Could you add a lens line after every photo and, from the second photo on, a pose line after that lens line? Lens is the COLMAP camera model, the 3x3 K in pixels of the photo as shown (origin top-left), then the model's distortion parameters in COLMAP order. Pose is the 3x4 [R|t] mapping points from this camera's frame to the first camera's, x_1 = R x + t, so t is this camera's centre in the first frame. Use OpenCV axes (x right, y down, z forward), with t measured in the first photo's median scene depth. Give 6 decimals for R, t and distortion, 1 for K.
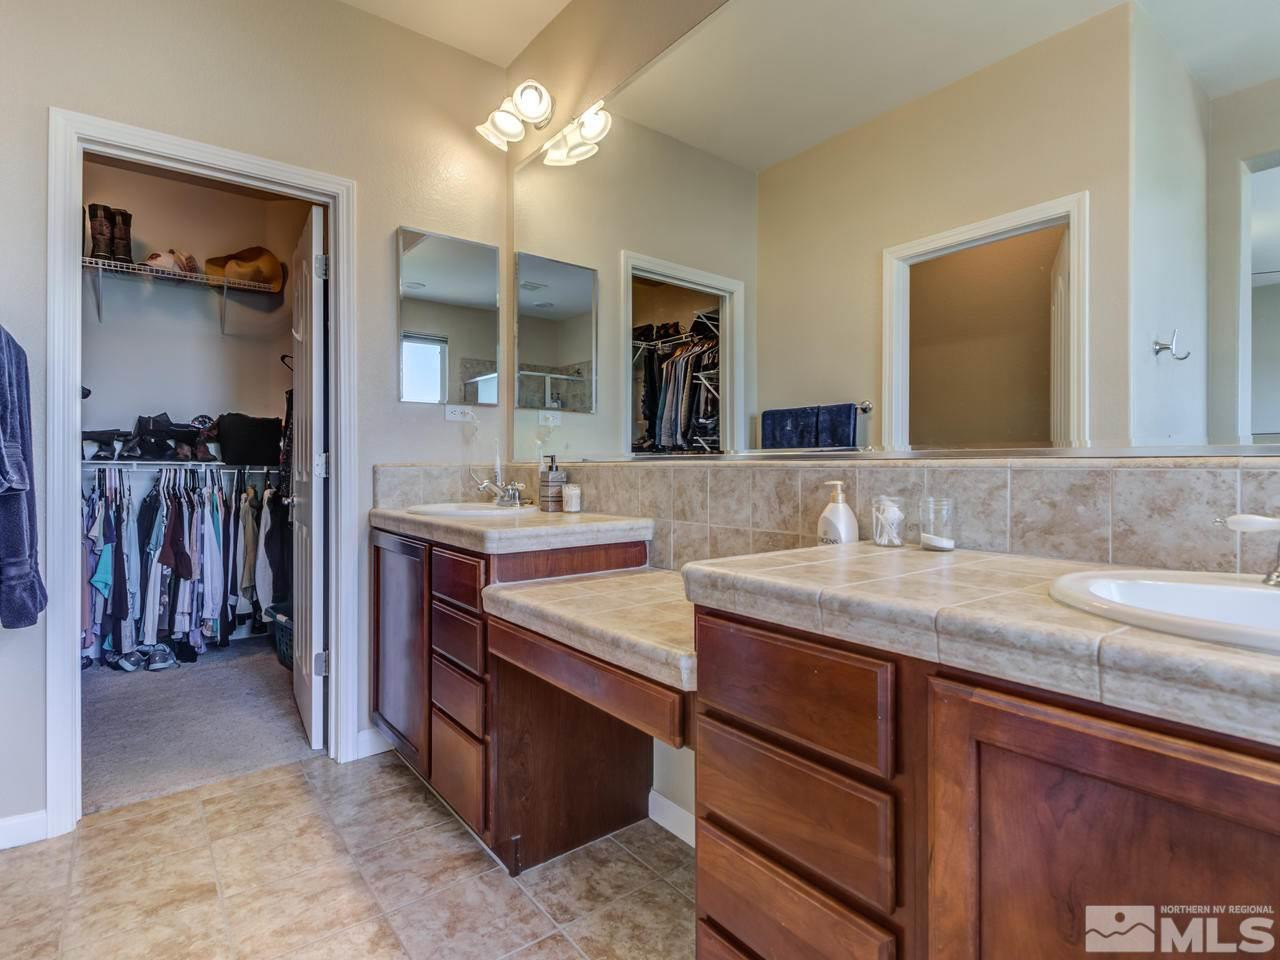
lens RADIAL K [[657.9, 0, 639.6], [0, 657.9, 466.9], [0, 0, 1]] dist [0.011575, -0.006199]
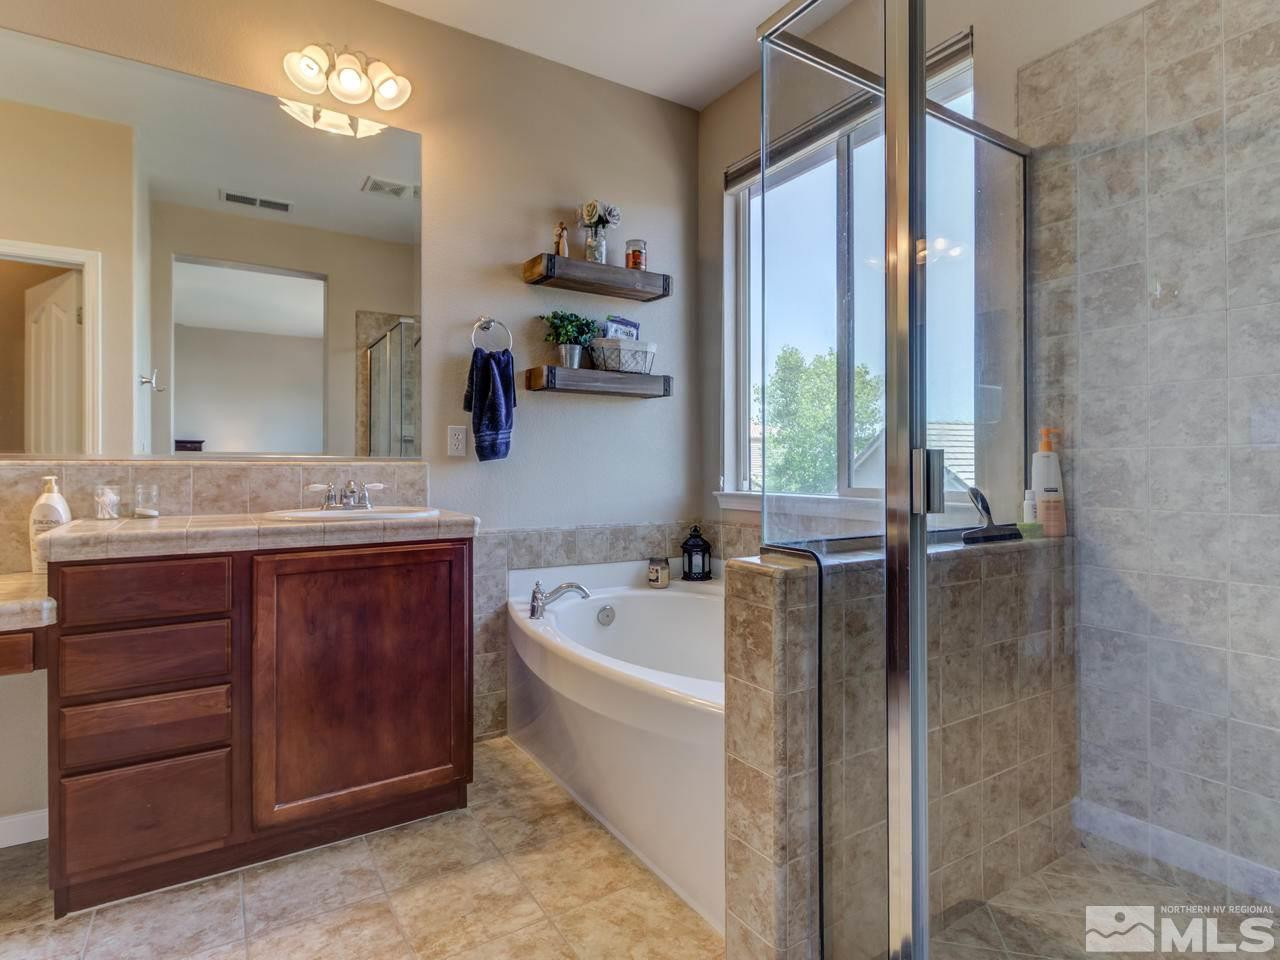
lens RADIAL K [[657.9, 0, 637.4], [0, 657.9, 469.3], [0, 0, 1]] dist [0.011575, -0.006199]
pose [[0.089985, -0.004532, 0.995933, -1.143048], [0.000295, 0.999990, 0.004524, 0.002094], [-0.995943, -0.000113, 0.089986, -0.357667]]
